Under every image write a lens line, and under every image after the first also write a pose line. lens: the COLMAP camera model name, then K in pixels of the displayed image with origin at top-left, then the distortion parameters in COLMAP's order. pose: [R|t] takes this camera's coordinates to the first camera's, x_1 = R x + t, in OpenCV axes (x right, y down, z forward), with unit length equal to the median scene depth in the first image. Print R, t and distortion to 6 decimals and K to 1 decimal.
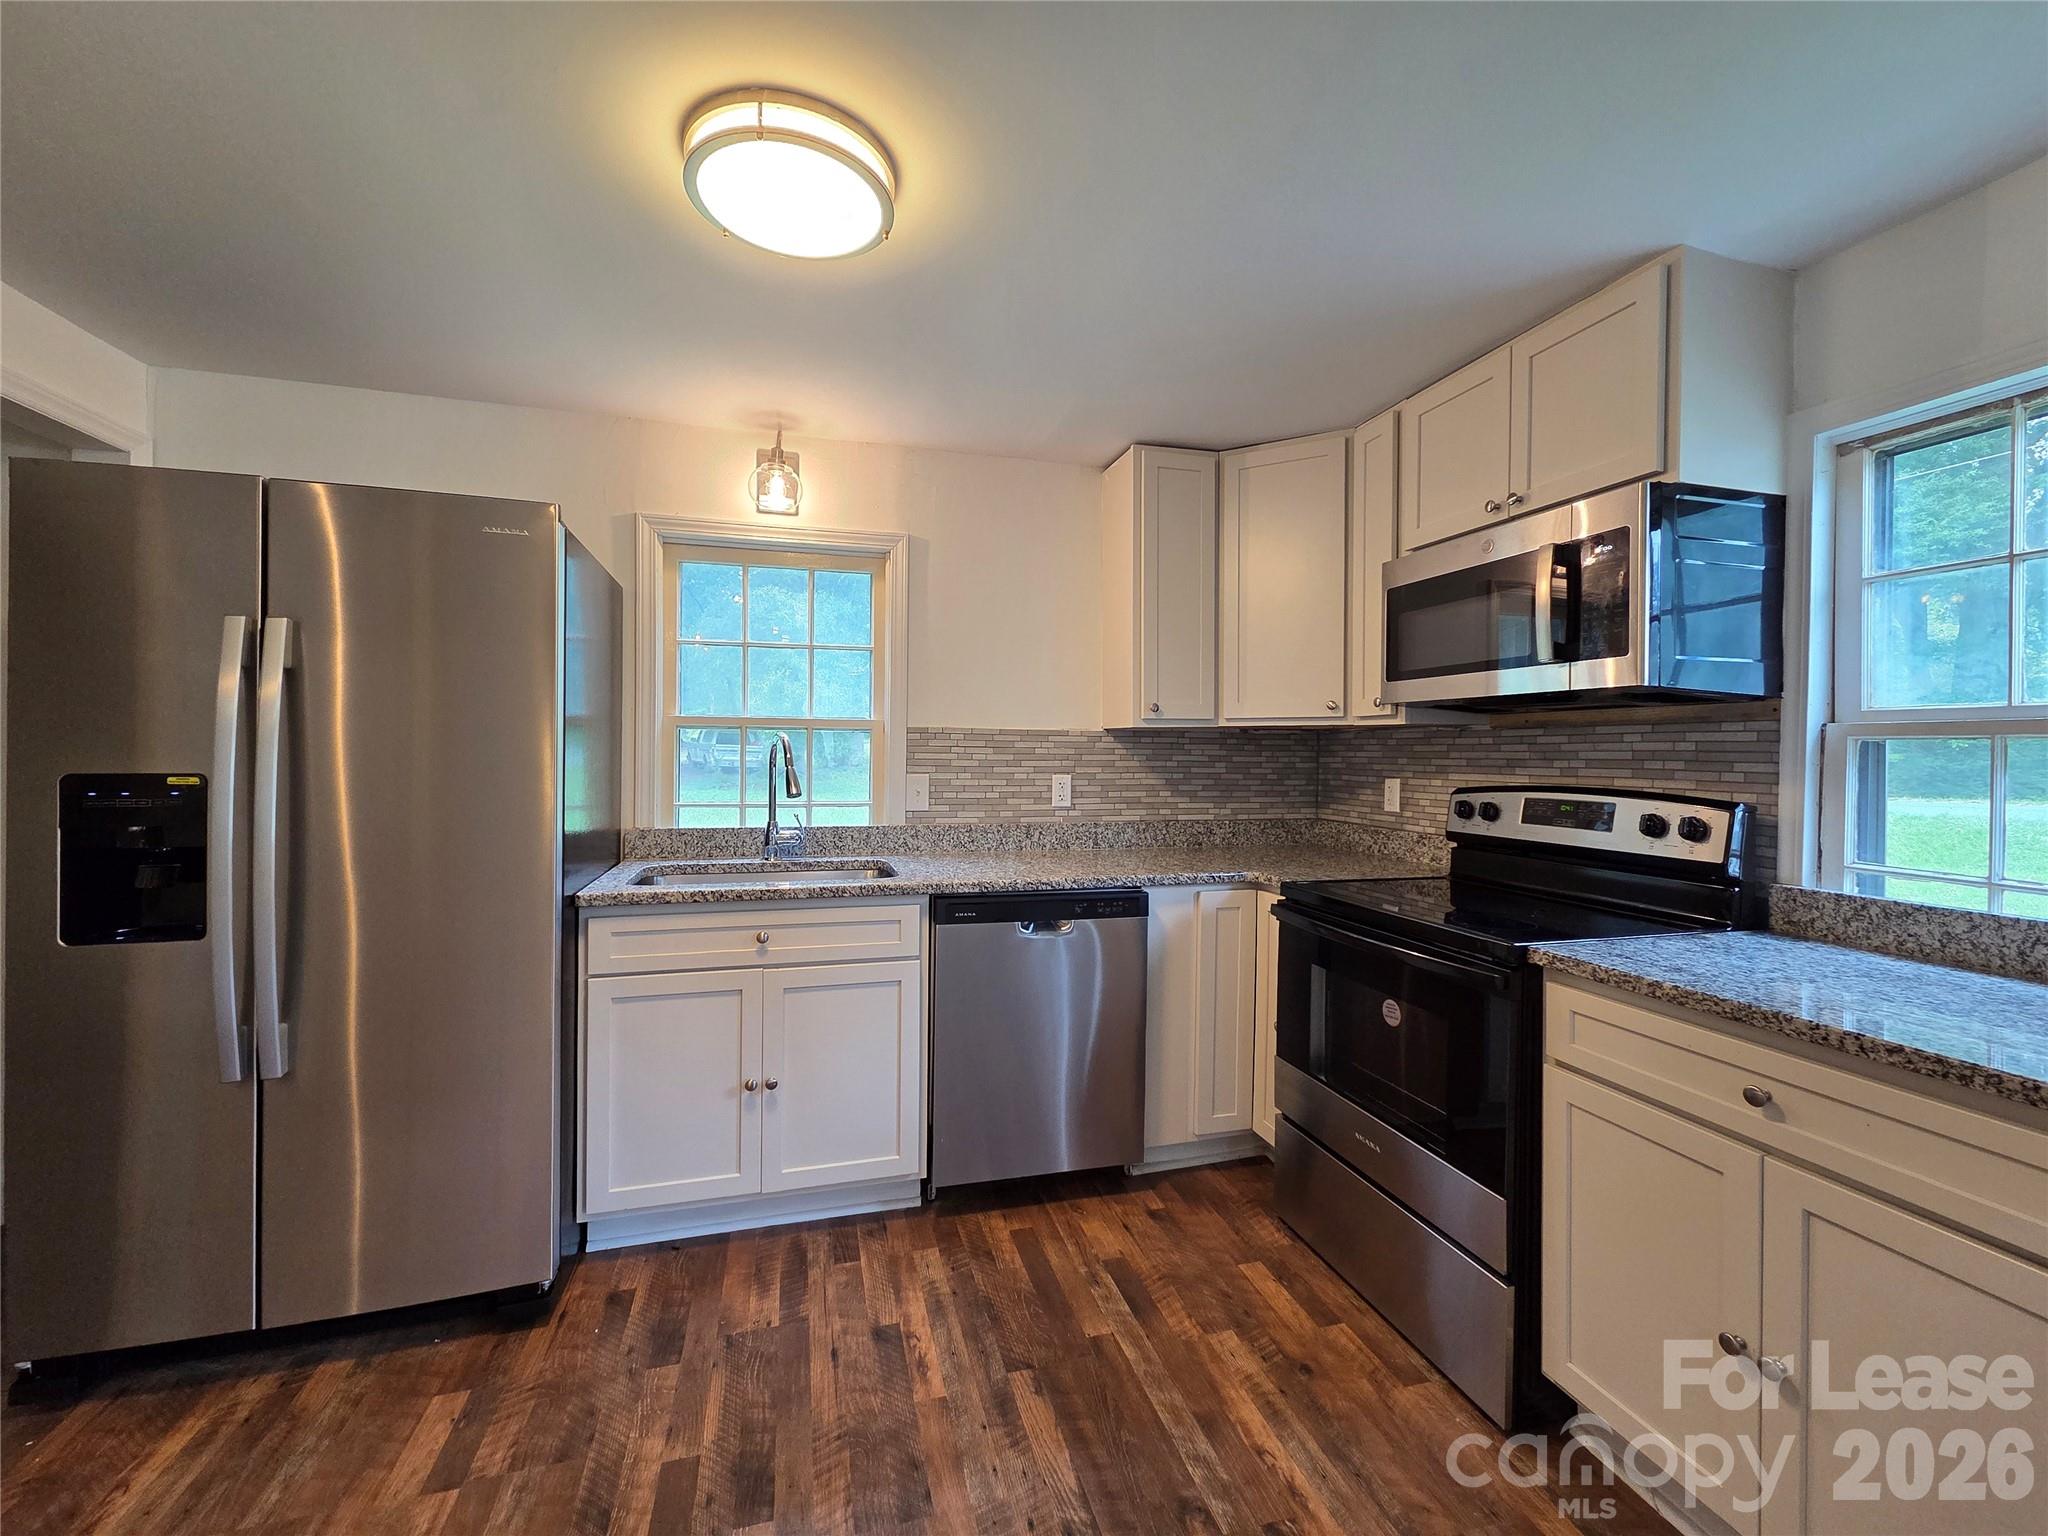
lens RADIAL K [[834.3, 0, 1036.4], [0, 834.3, 756.3], [0, 0, 1]] dist [0.007848, -0.002639]
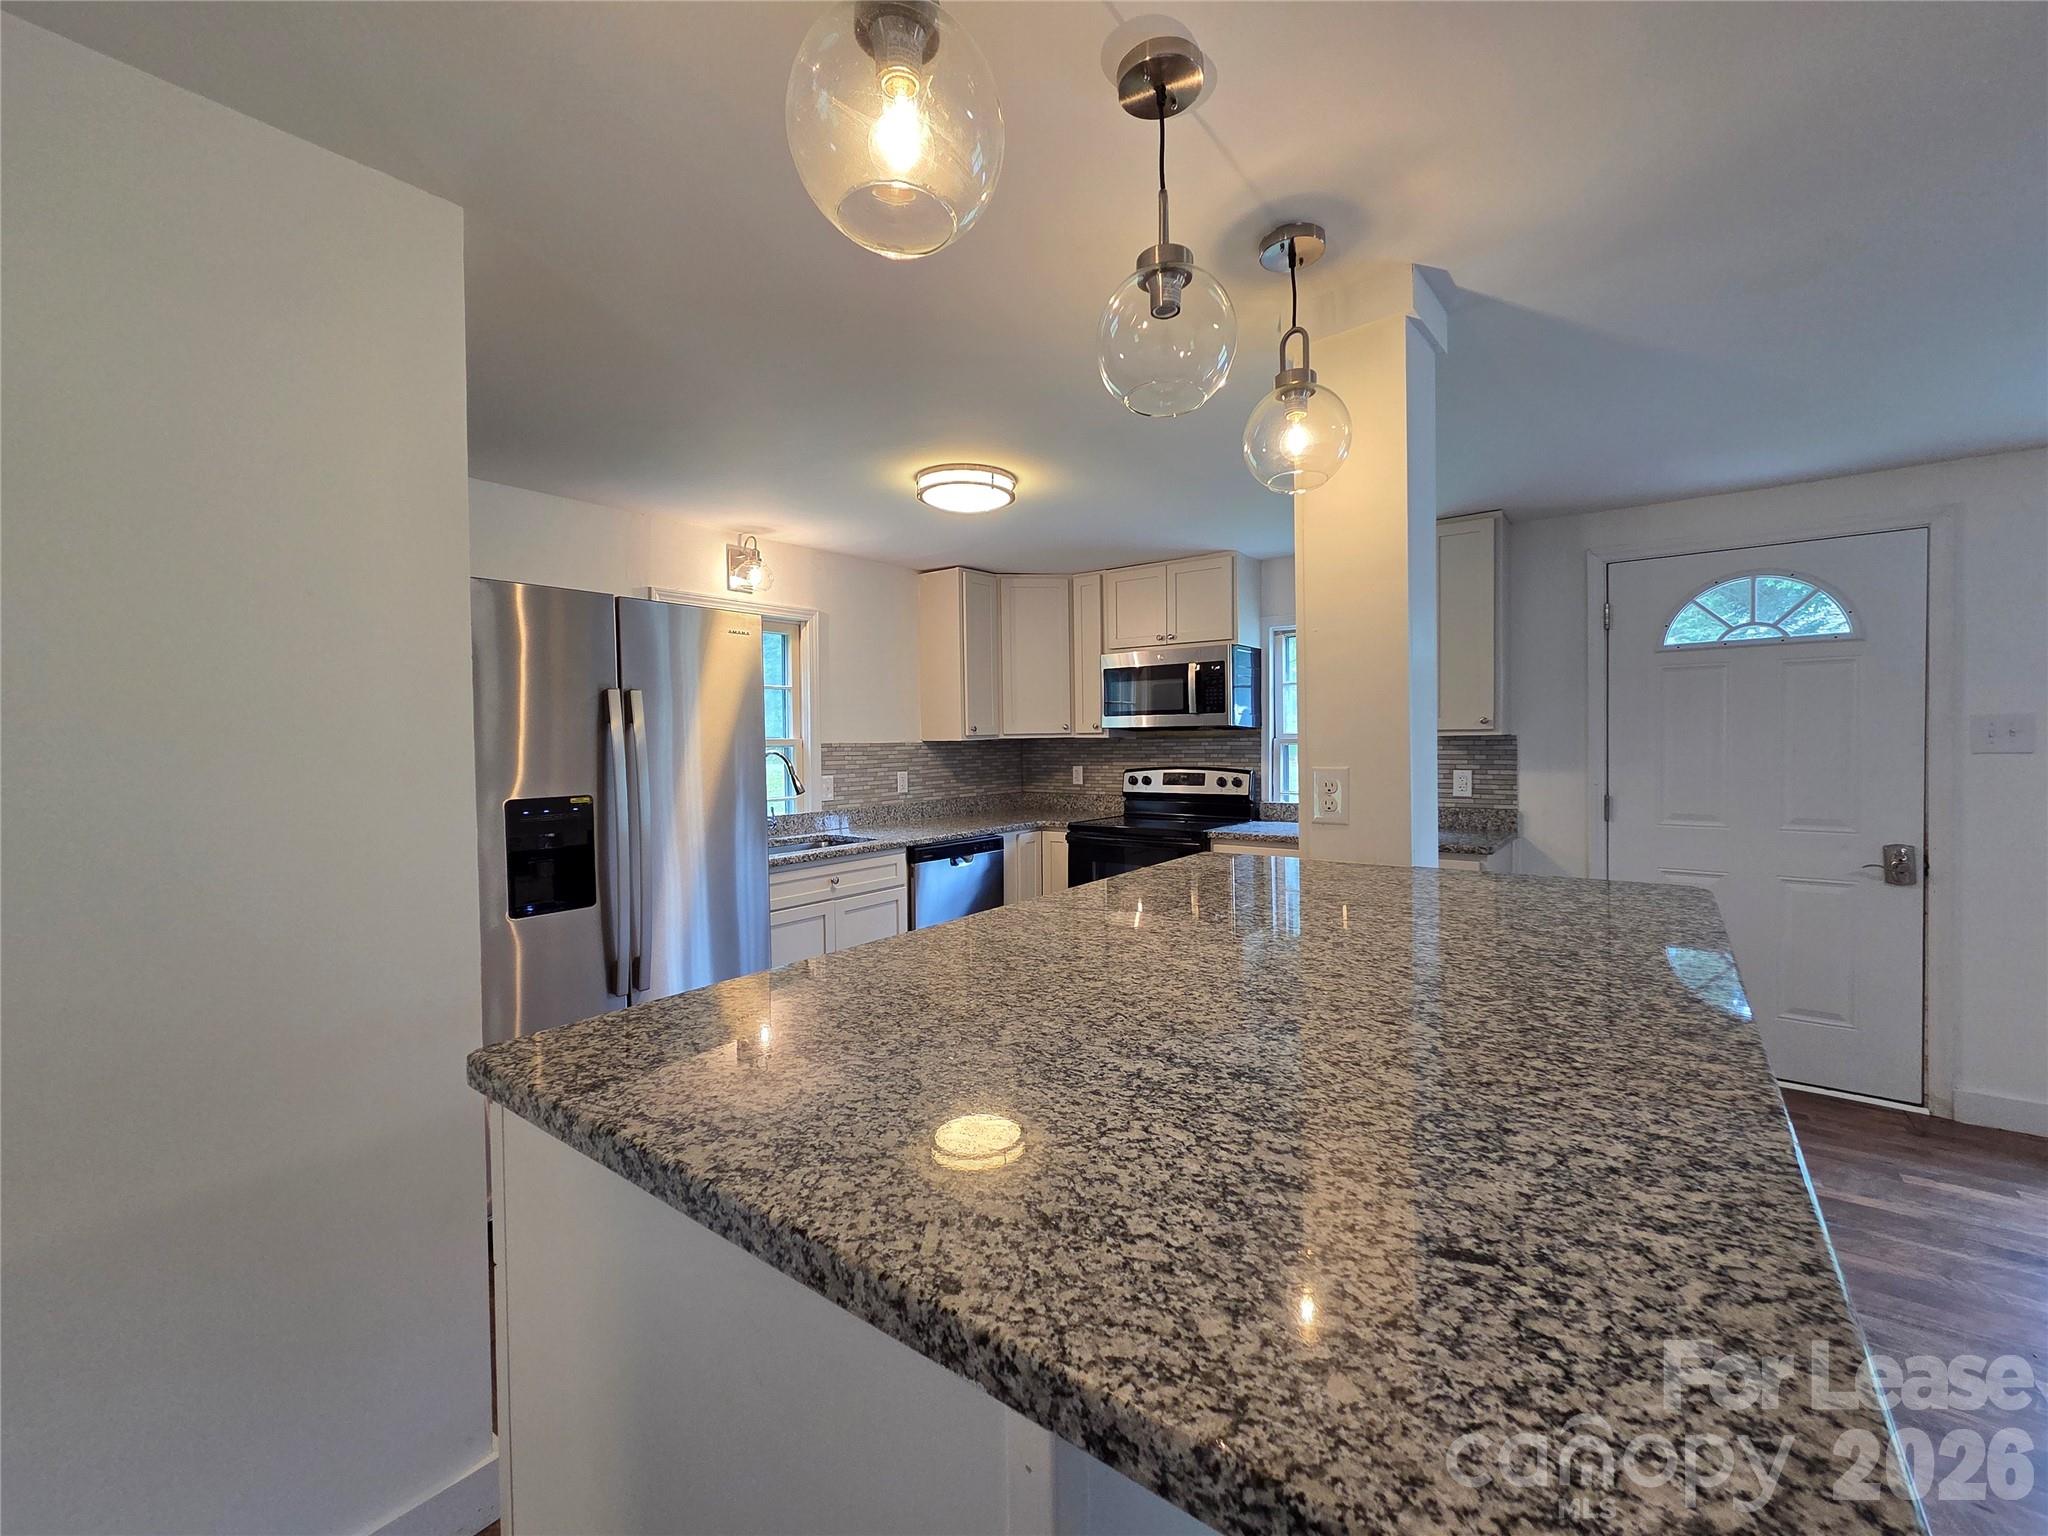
lens RADIAL K [[834.3, 0, 1033.2], [0, 834.3, 756.5], [0, 0, 1]] dist [0.007848, -0.002639]
pose [[0.802289, -0.032715, 0.596038, -0.912477], [0.024521, 0.999460, 0.021851, -0.044348], [-0.596432, -0.002915, 0.802659, -0.480825]]
